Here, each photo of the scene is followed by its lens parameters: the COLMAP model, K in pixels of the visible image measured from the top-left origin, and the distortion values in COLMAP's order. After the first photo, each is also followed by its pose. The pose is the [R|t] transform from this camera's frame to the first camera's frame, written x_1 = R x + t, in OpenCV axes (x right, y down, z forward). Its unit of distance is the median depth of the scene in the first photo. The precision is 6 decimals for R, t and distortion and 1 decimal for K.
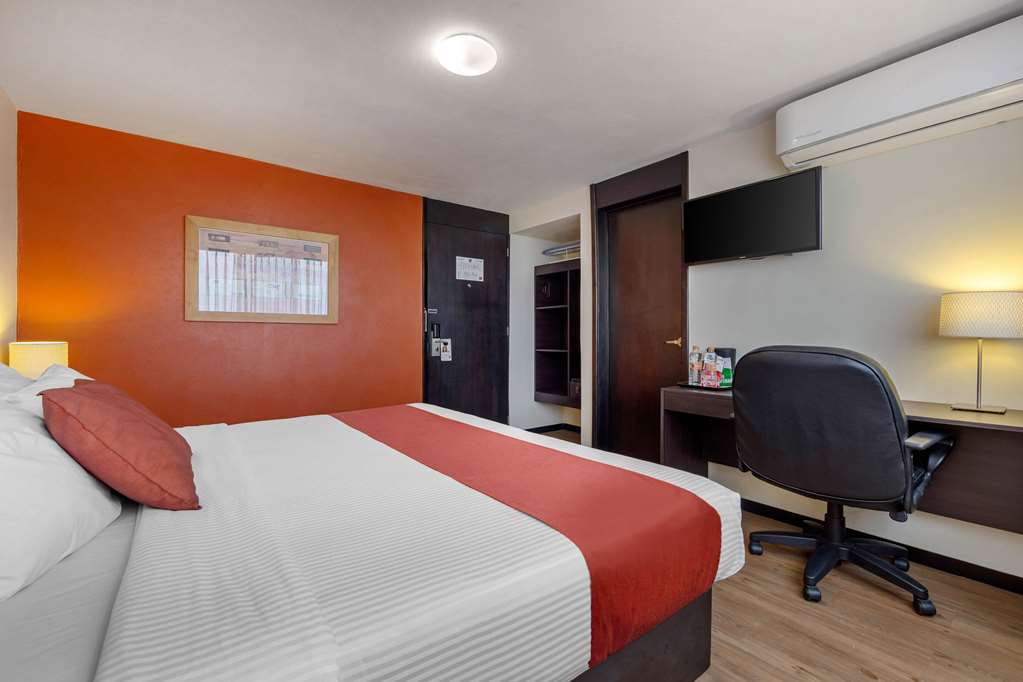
lens RADIAL K [[446.0, 0, 511.5], [0, 446.0, 341.0], [0, 0, 1]] dist [-0.000094, 0.000111]
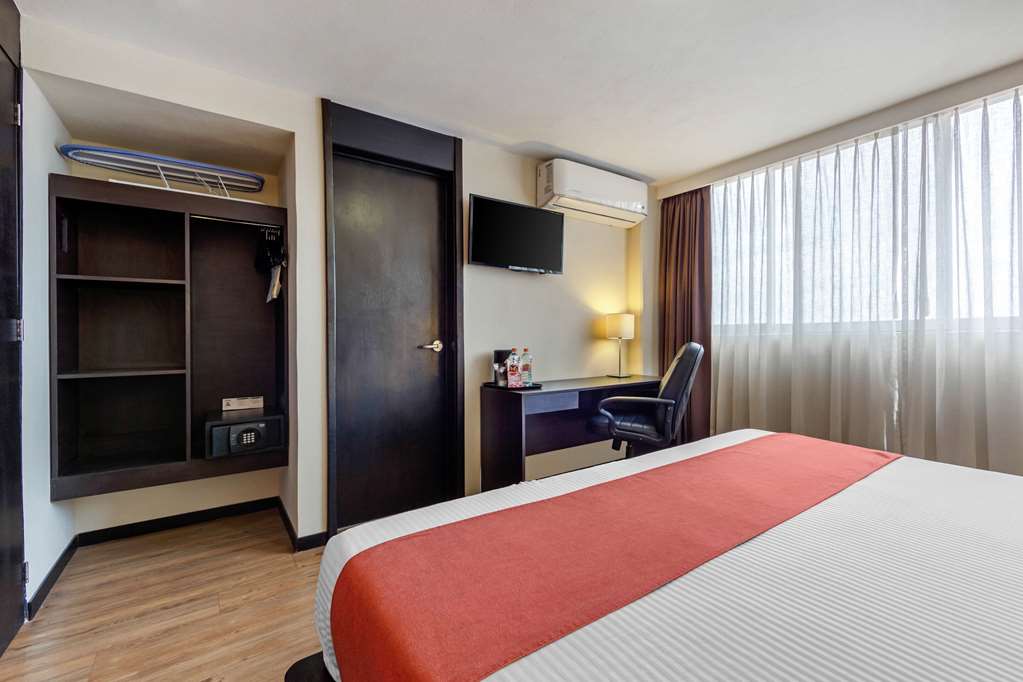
lens RADIAL K [[446.0, 0, 511.5], [0, 446.0, 341.0], [0, 0, 1]] dist [-0.000094, 0.000111]
pose [[0.032459, -0.004738, 0.999462, -0.496498], [0.022084, 0.999748, 0.004022, -0.007595], [-0.999229, 0.021942, 0.032556, 0.814855]]
